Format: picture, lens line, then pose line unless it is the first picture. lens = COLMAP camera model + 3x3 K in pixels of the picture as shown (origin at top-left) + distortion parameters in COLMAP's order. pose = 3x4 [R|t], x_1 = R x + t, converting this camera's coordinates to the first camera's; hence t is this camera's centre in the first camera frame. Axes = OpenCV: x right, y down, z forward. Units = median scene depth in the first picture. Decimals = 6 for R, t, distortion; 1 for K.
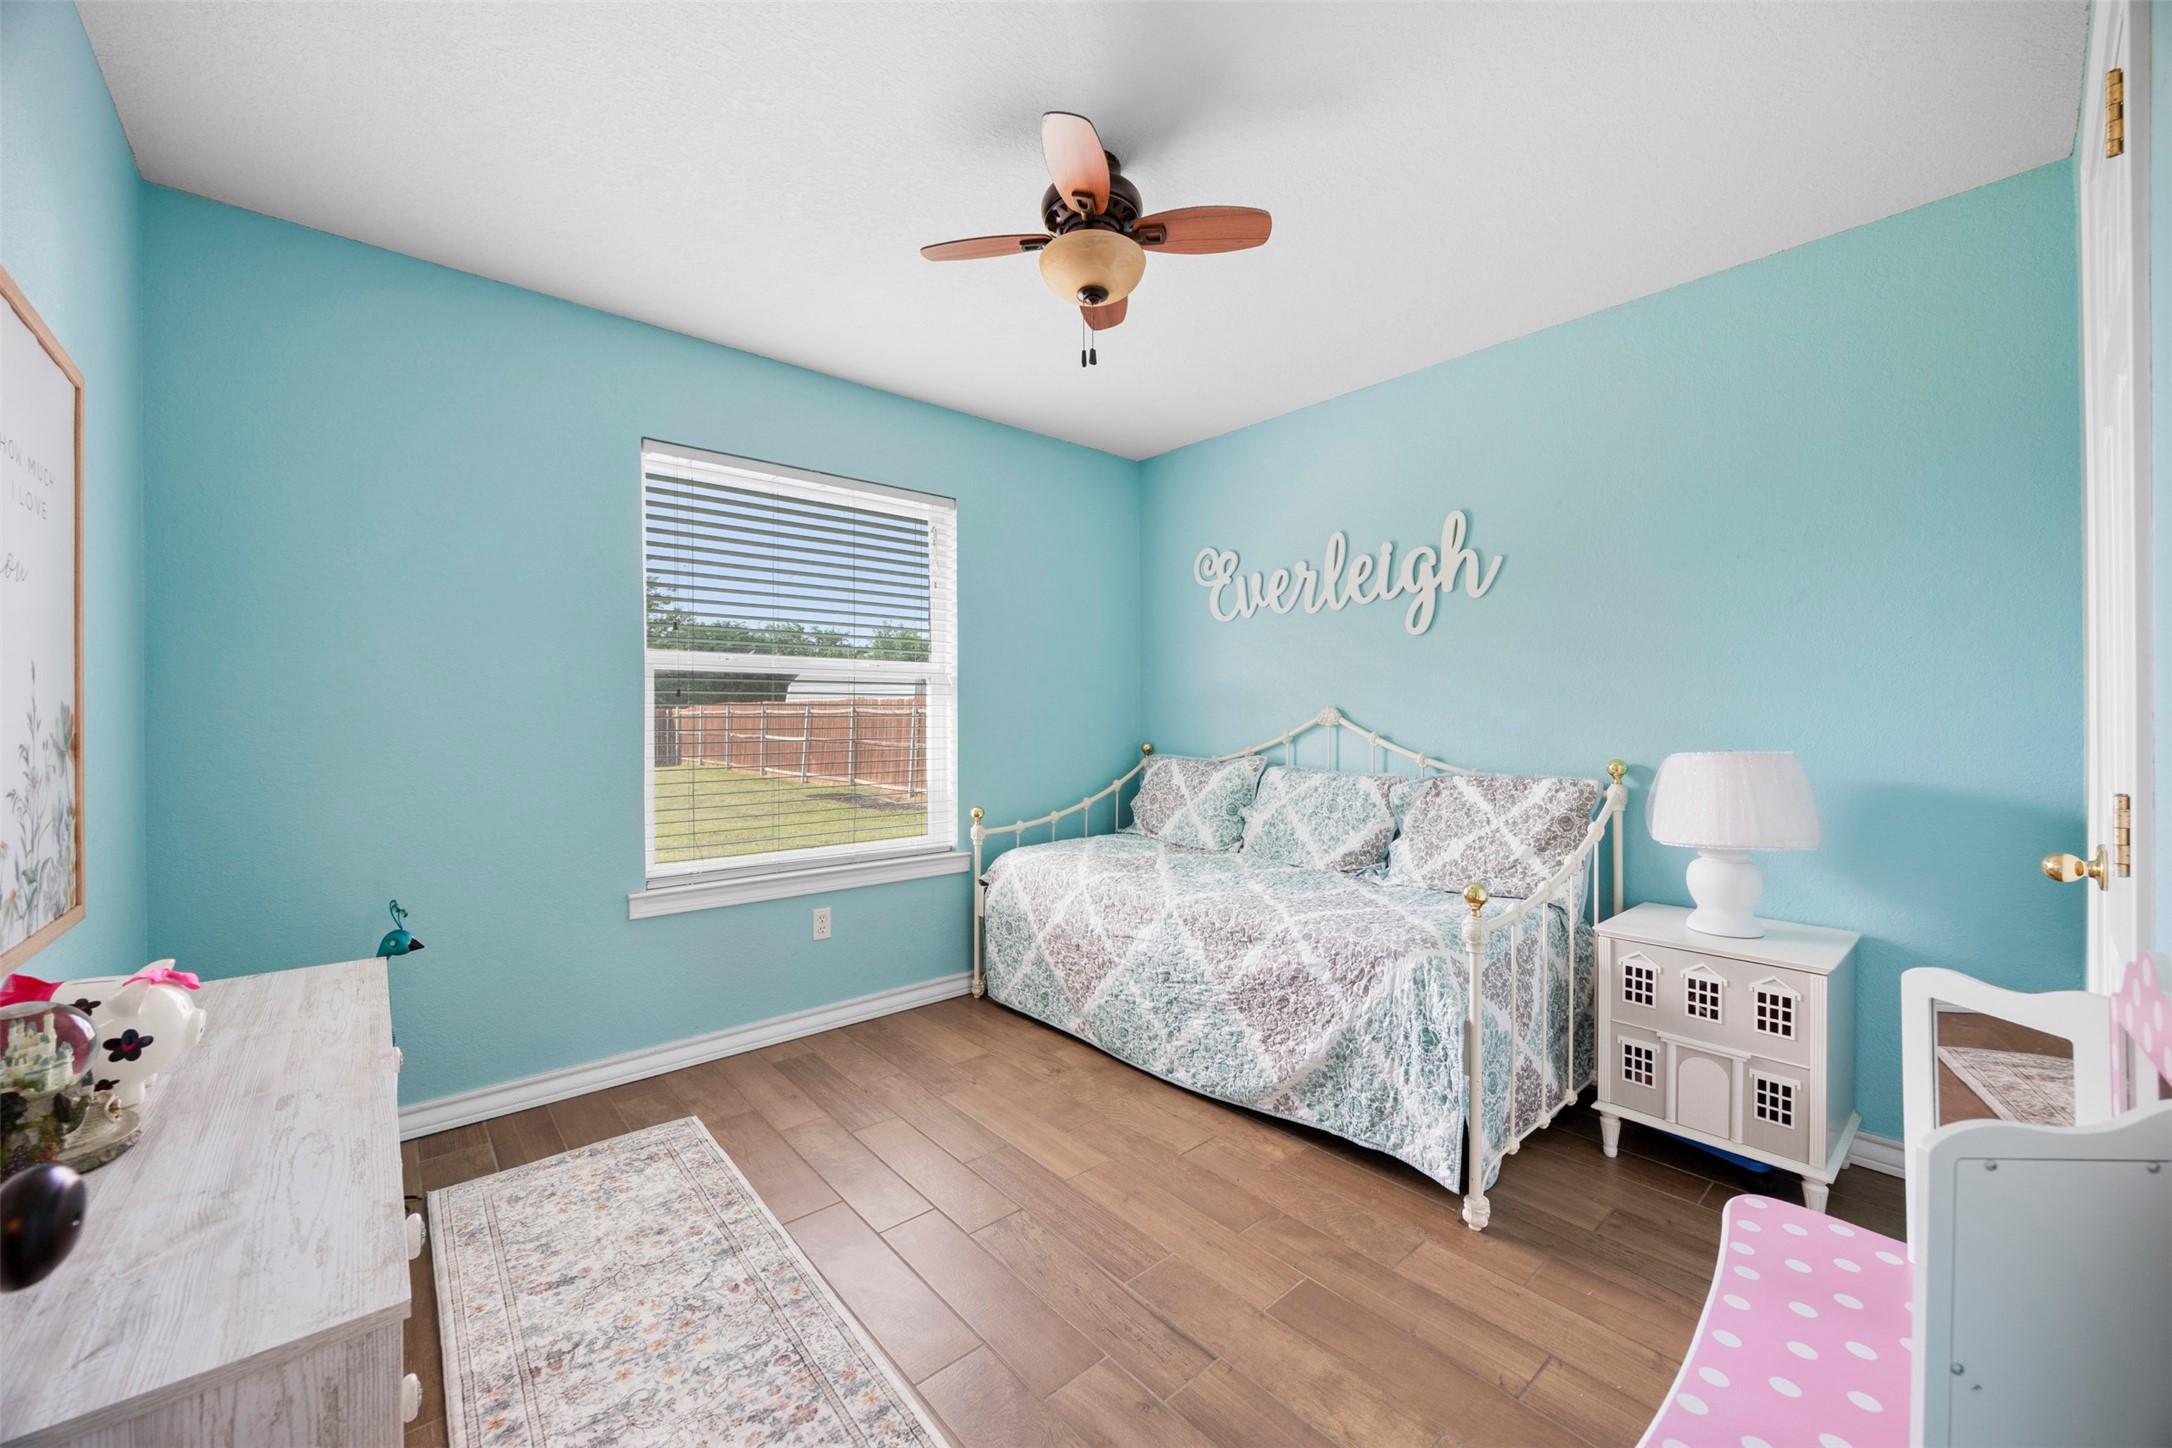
lens RADIAL K [[821.8, 0, 1078.5], [0, 821.8, 717.2], [0, 0, 1]] dist [-0.003581, 0.000199]
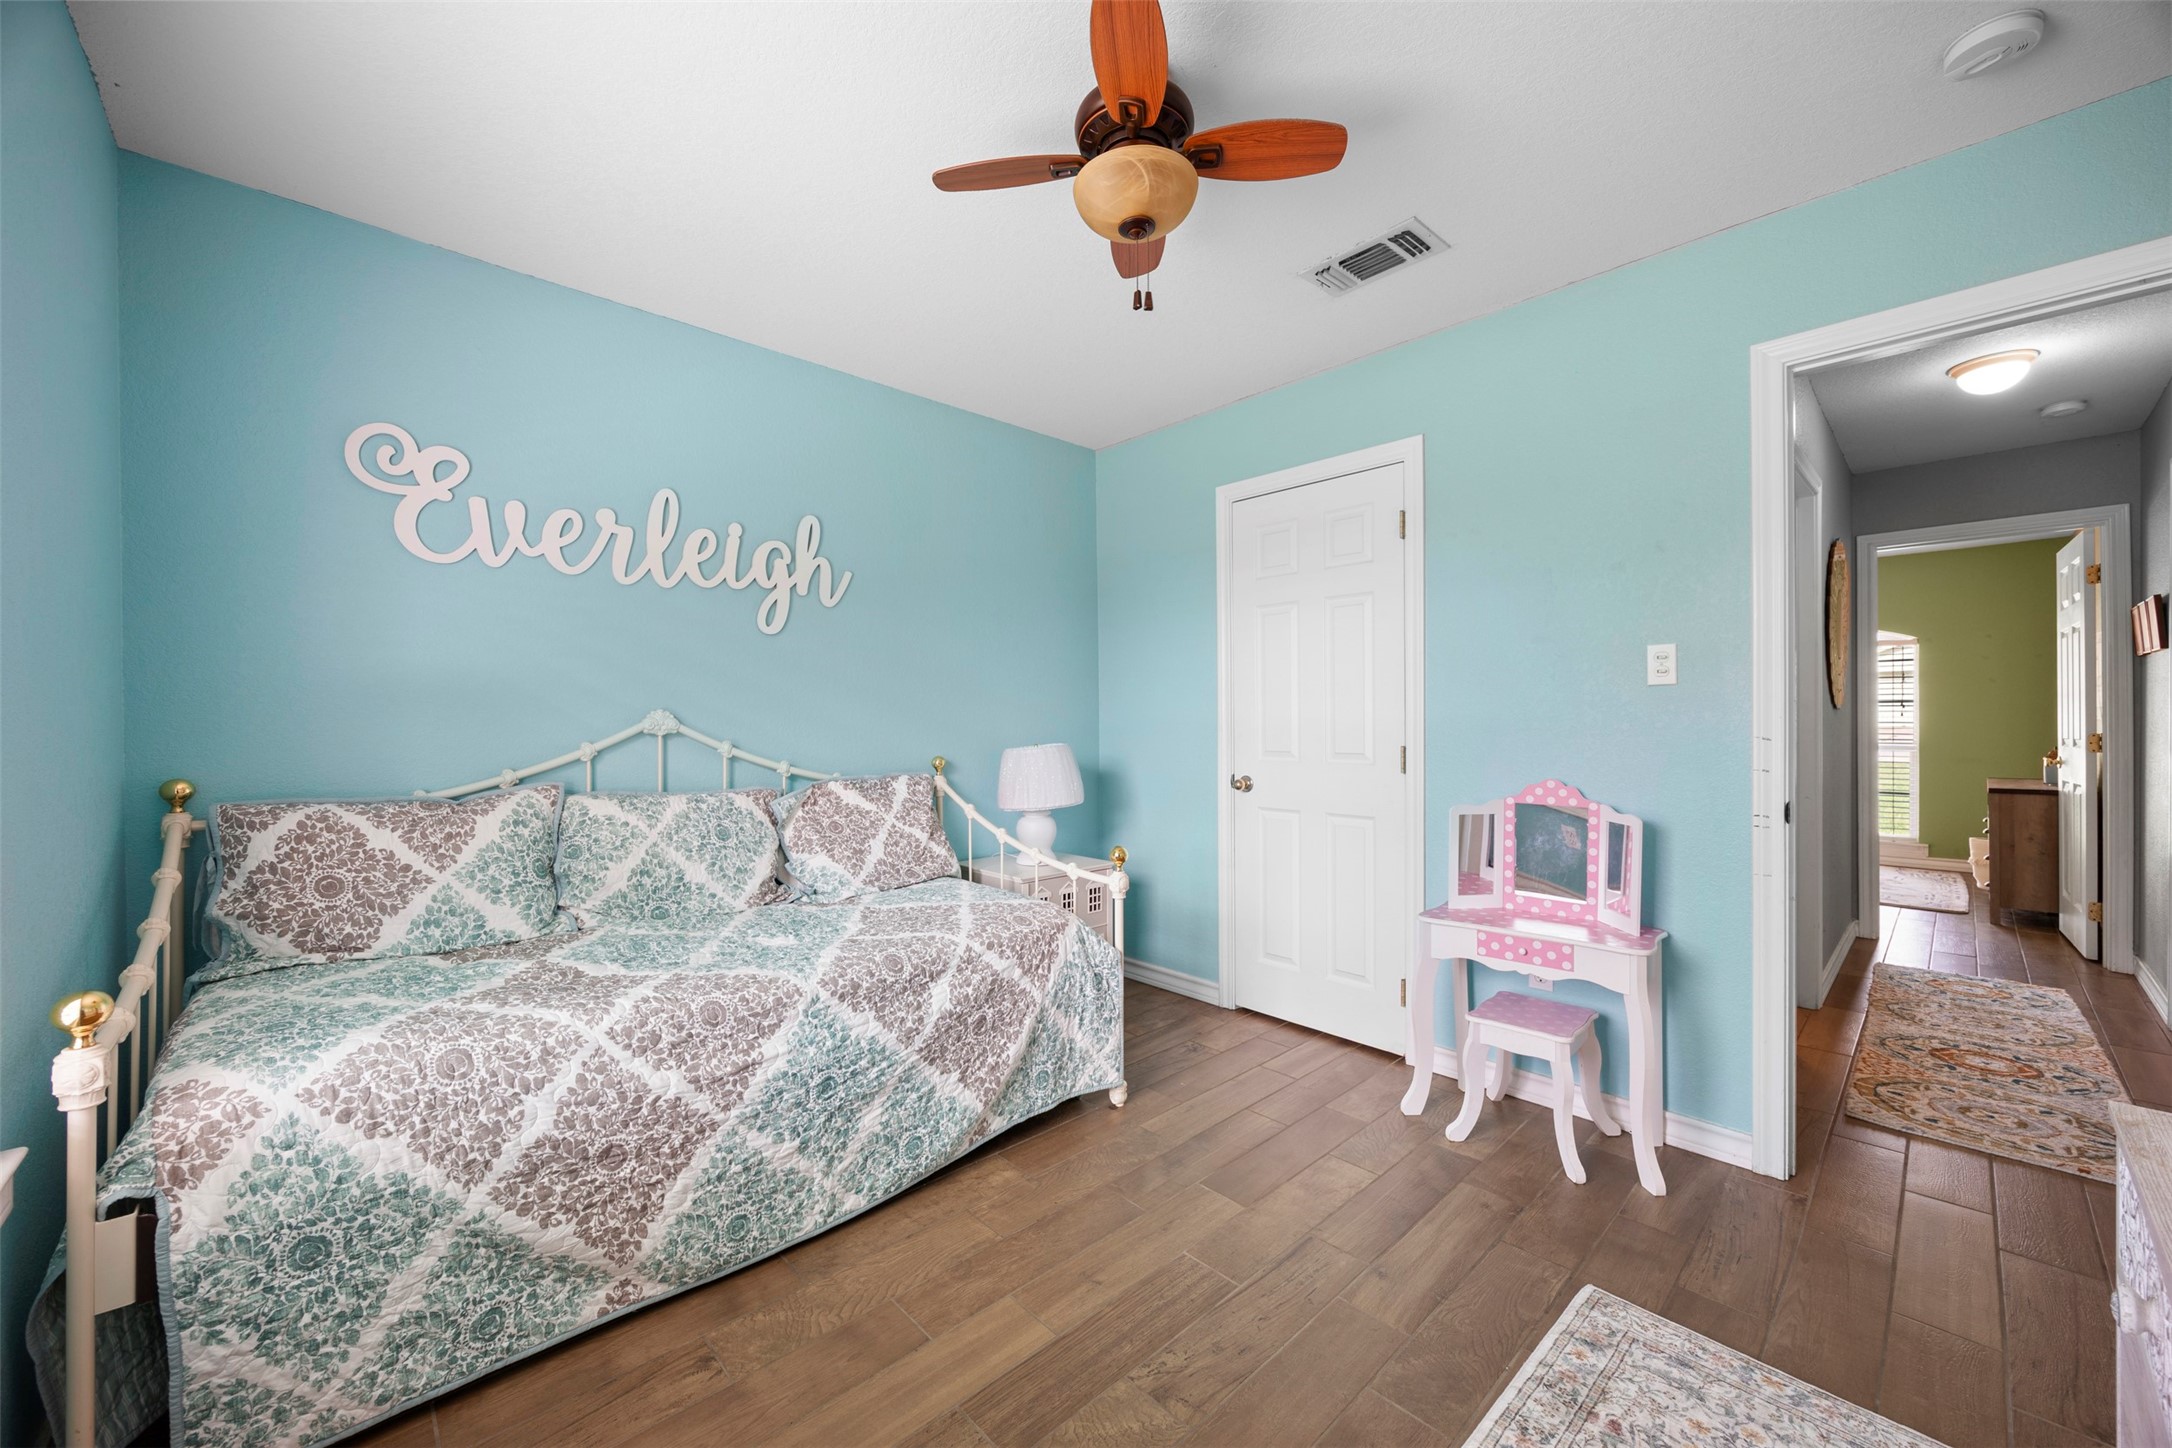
lens RADIAL K [[821.8, 0, 1078.9], [0, 821.8, 721.5], [0, 0, 1]] dist [-0.003581, 0.000199]
pose [[-0.030059, 0.002277, 0.999546, -0.570822], [0.002890, 0.999993, -0.002191, 0.001138], [-0.999544, 0.002823, -0.030065, 0.742456]]
